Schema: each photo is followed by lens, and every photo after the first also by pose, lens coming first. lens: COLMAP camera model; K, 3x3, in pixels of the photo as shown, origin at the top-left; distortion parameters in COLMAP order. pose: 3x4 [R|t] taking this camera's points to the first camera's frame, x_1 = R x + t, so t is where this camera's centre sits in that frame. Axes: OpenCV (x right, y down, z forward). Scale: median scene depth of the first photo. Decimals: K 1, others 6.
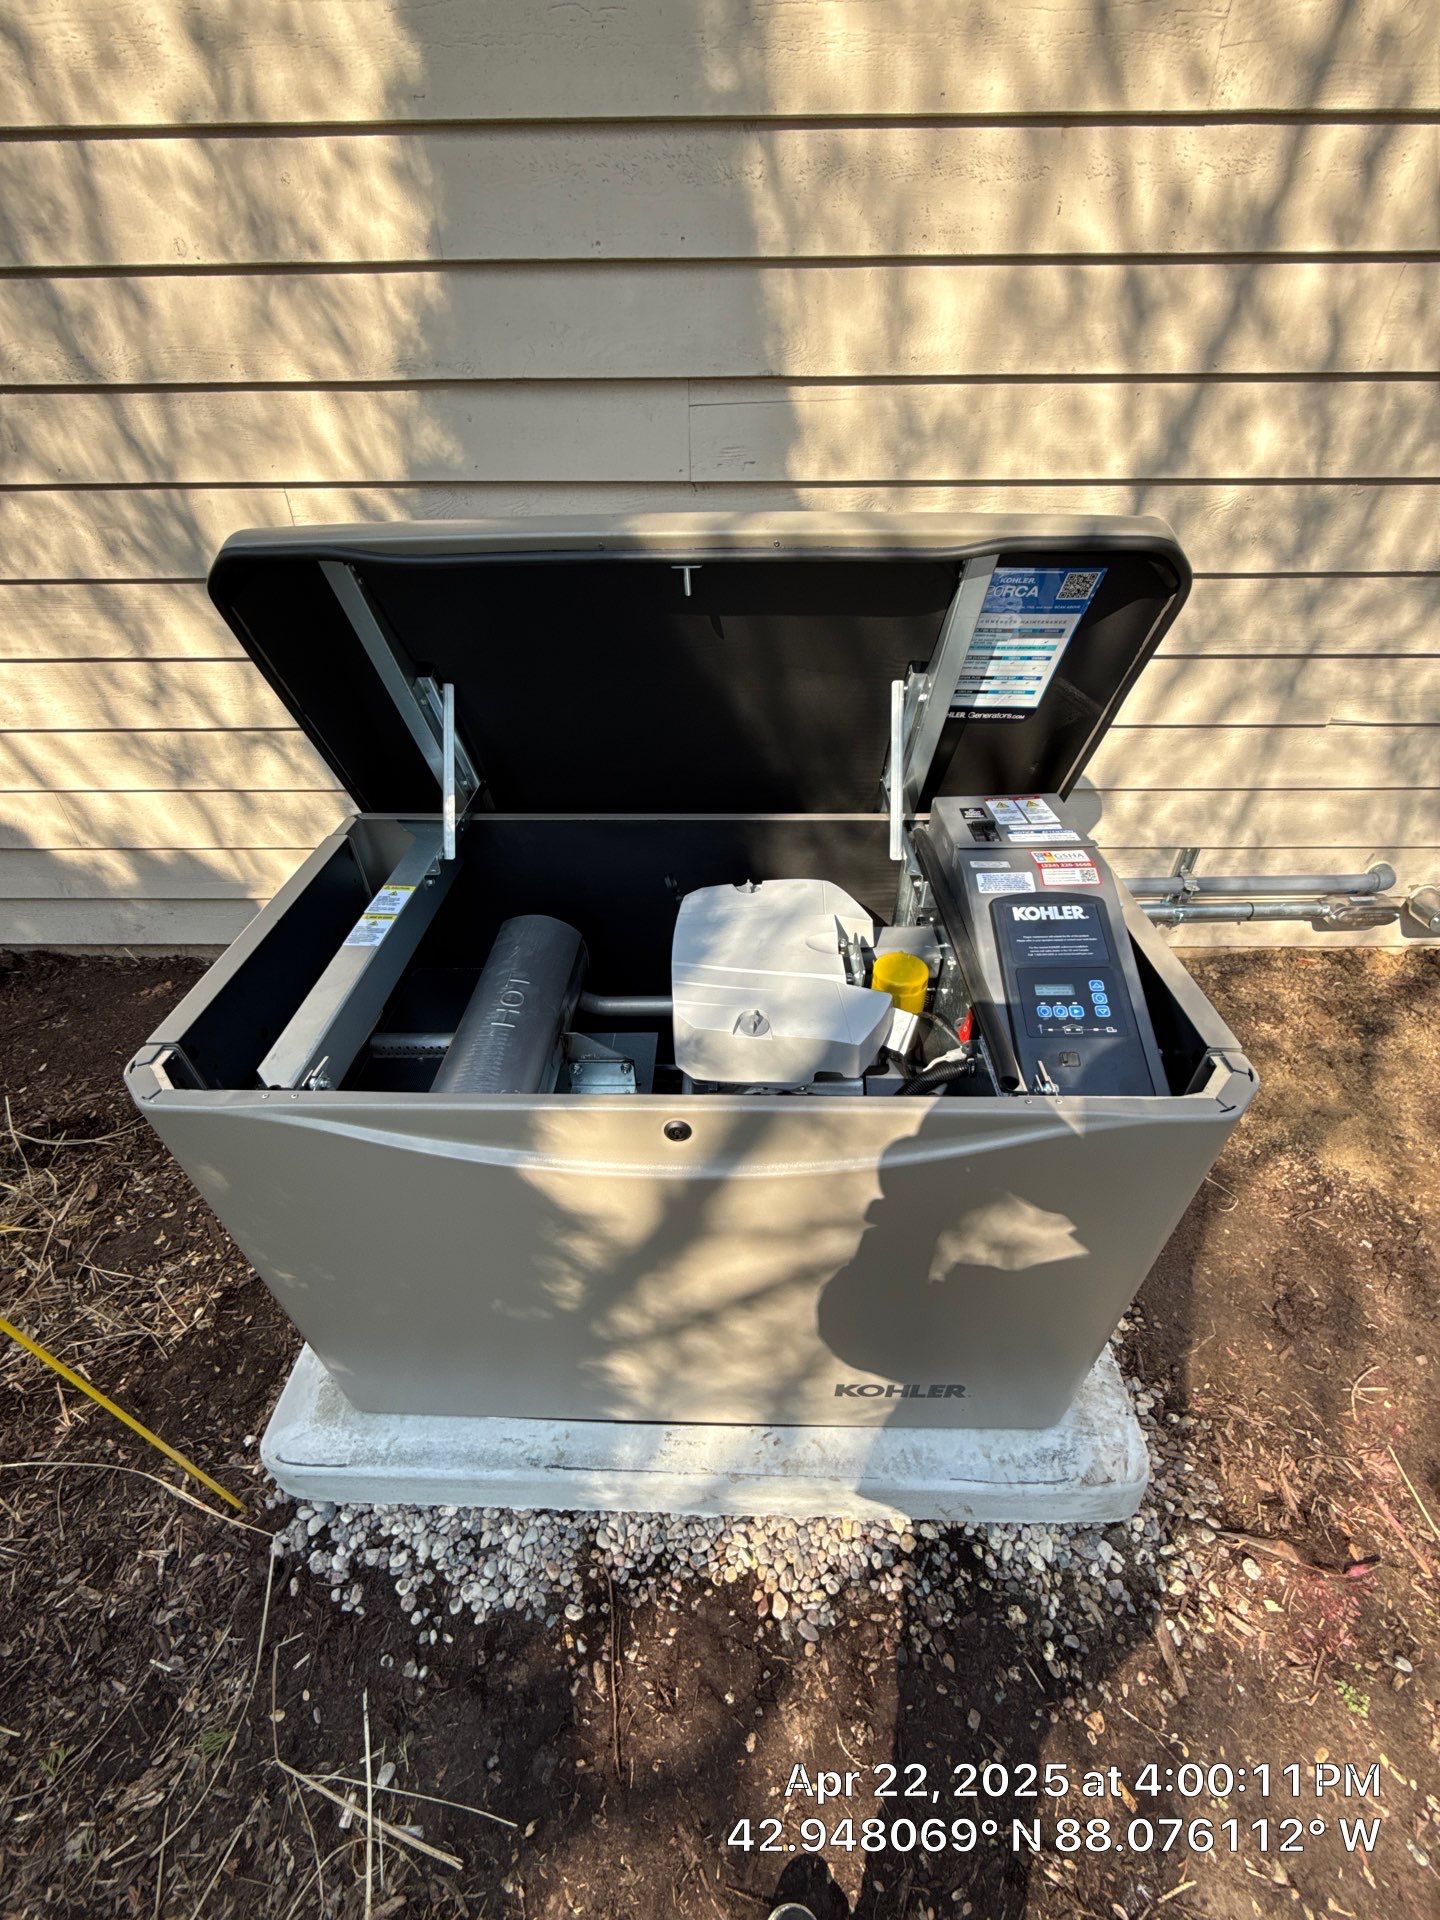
lens RADIAL K [[781.9, 0, 725.7], [0, 781.9, 971.4], [0, 0, 1]] dist [-0.004676, -0.001316]
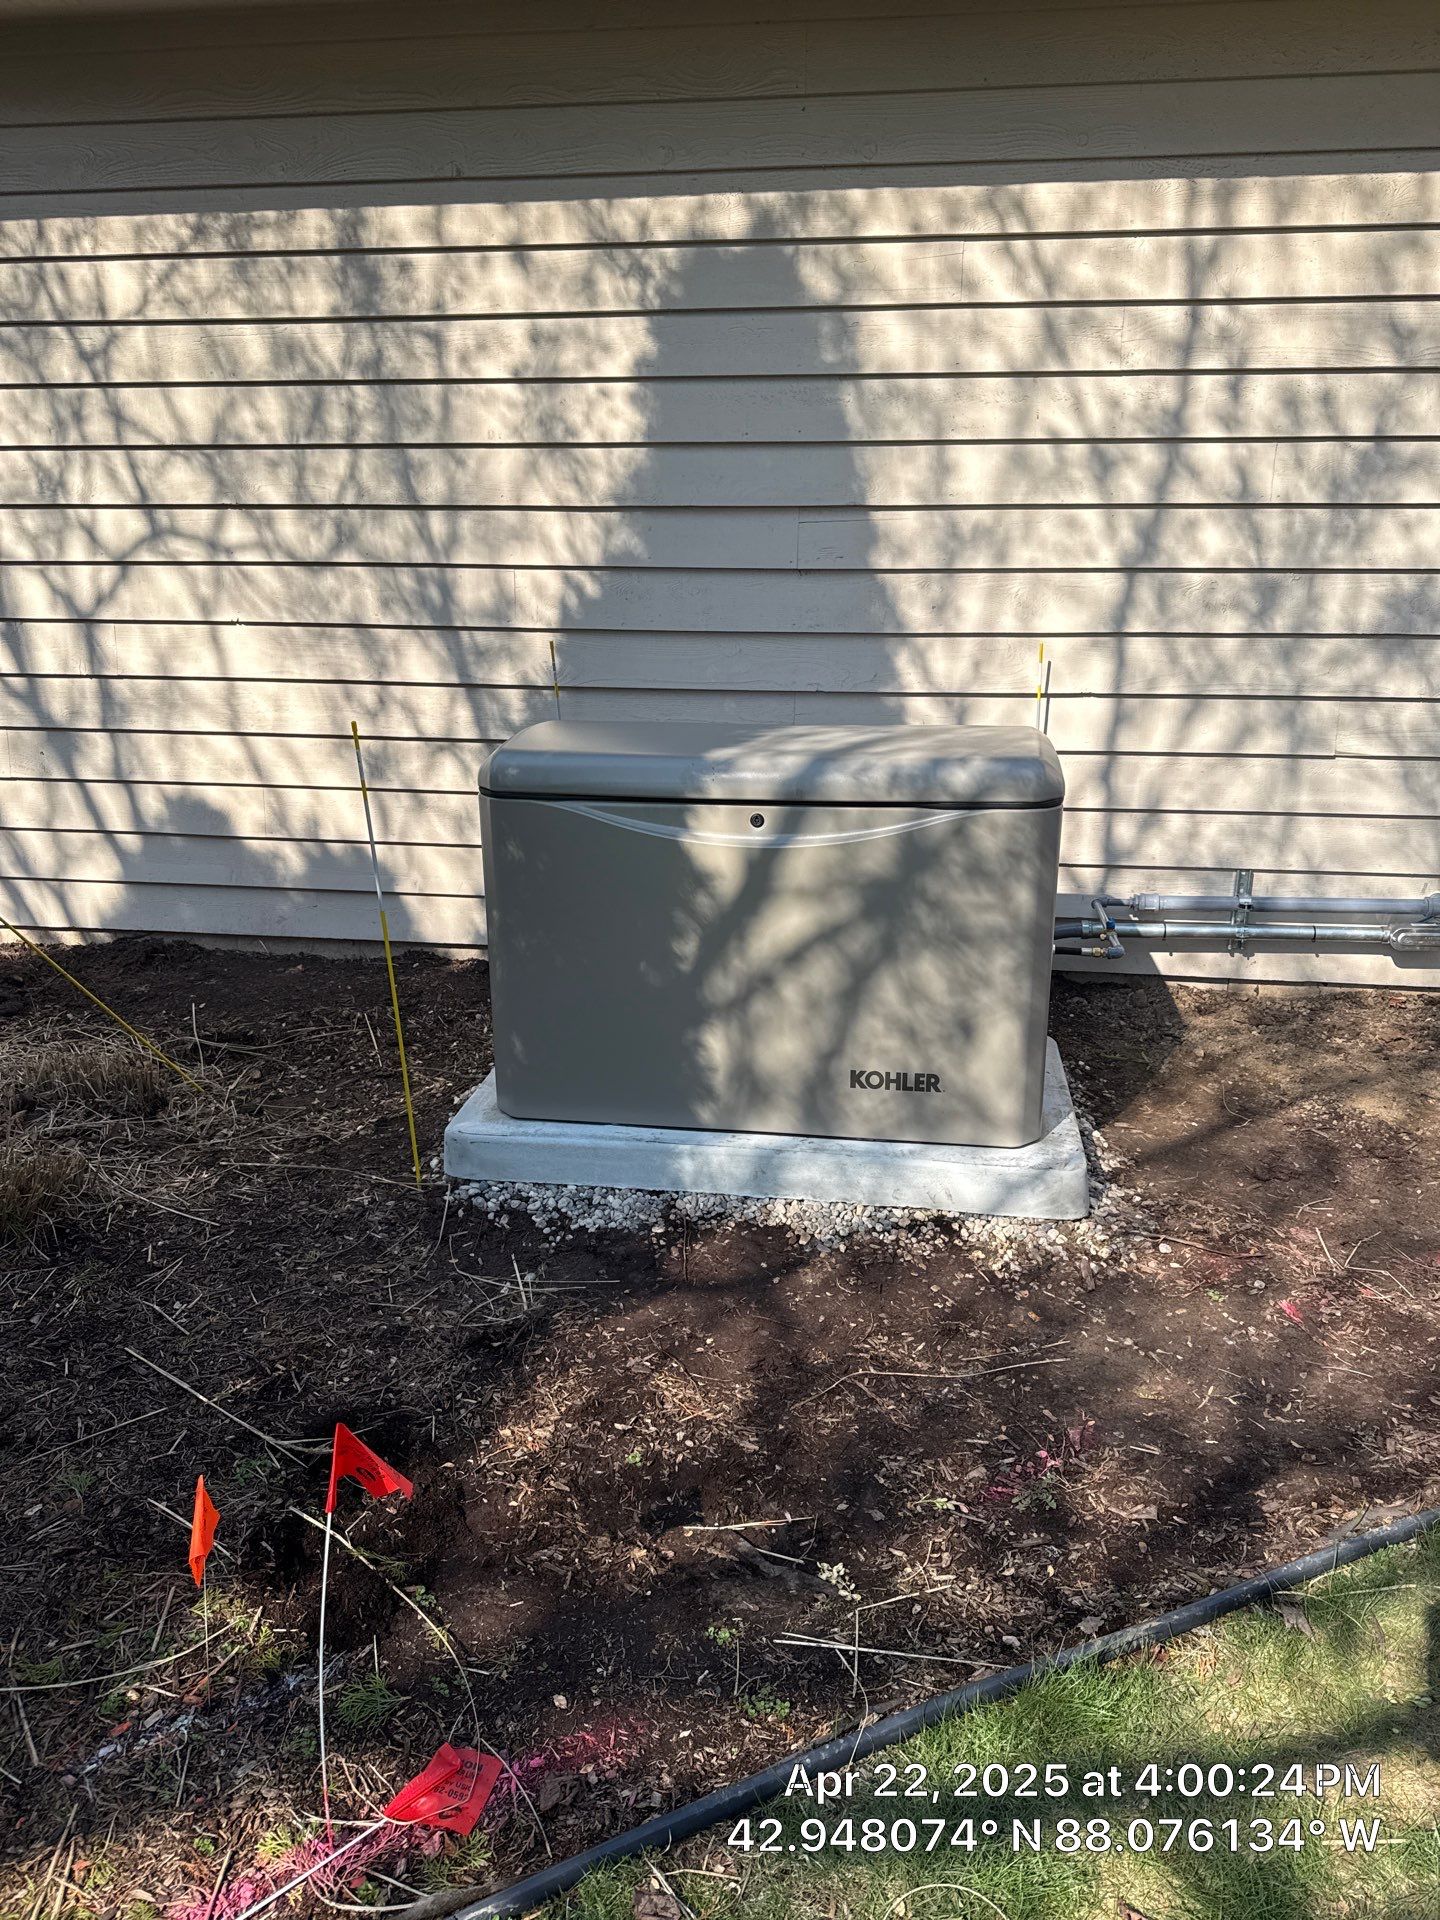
lens RADIAL K [[1440.5, 0, 703.8], [0, 1440.5, 963.4], [0, 0, 1]] dist [0.059022, -0.106548]
pose [[0.990619, 0.045837, -0.128740, 0.172233], [-0.087797, 0.935395, -0.342532, 1.079492], [0.104722, 0.350622, 0.930644, -1.359783]]
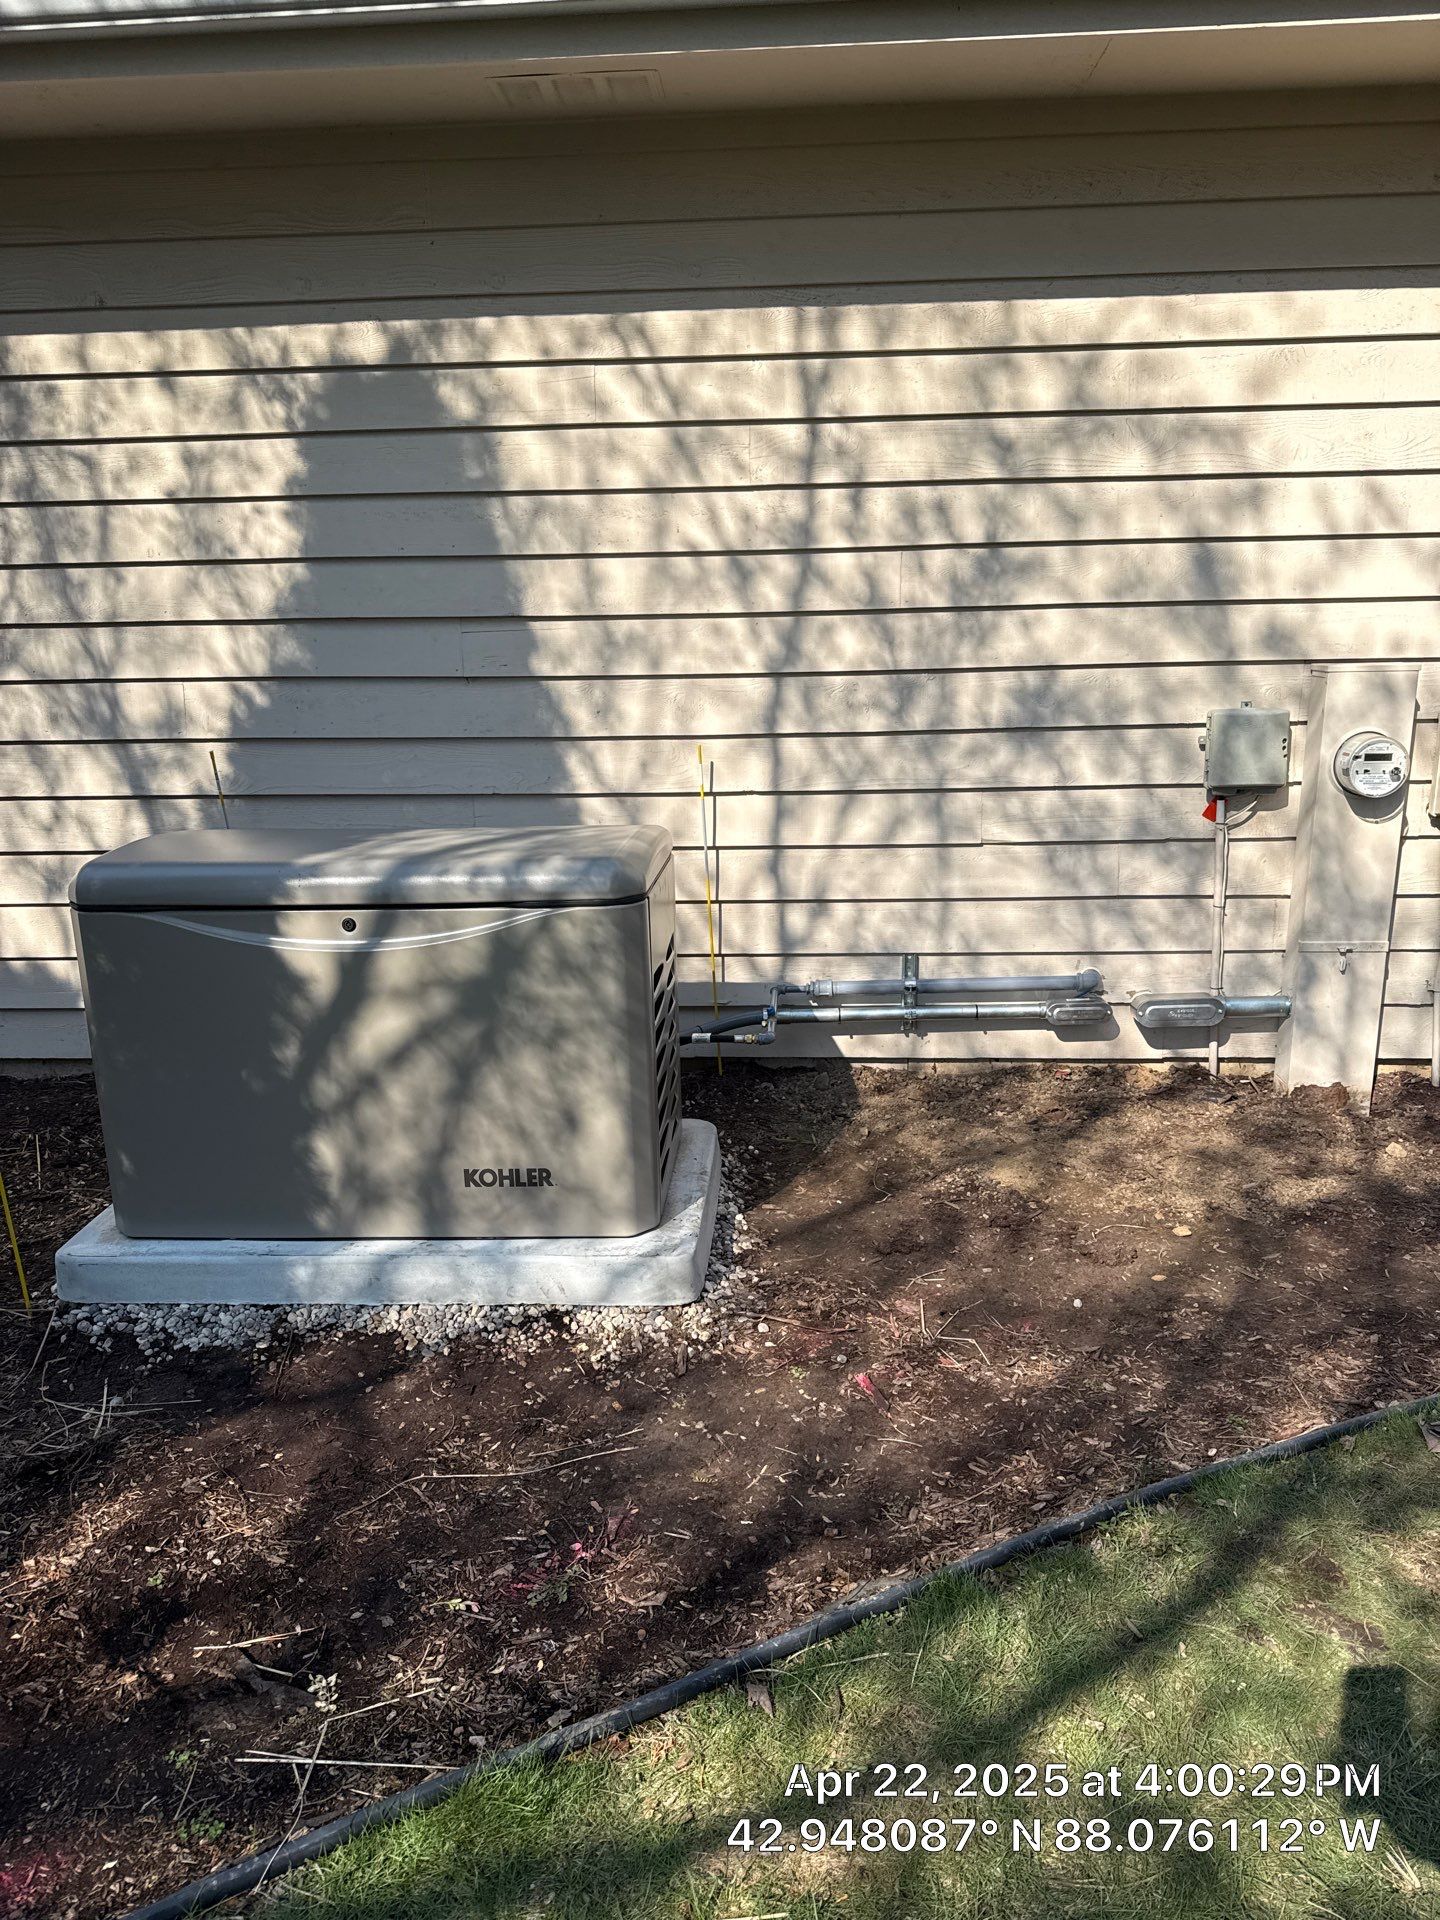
lens RADIAL K [[1440.5, 0, 725.2], [0, 1440.5, 968.4], [0, 0, 1]] dist [0.059022, -0.106548]
pose [[0.998720, -0.000866, -0.050567, 0.647128], [-0.019719, 0.914054, -0.405113, 1.066084], [0.046572, 0.405592, 0.912867, -1.356539]]
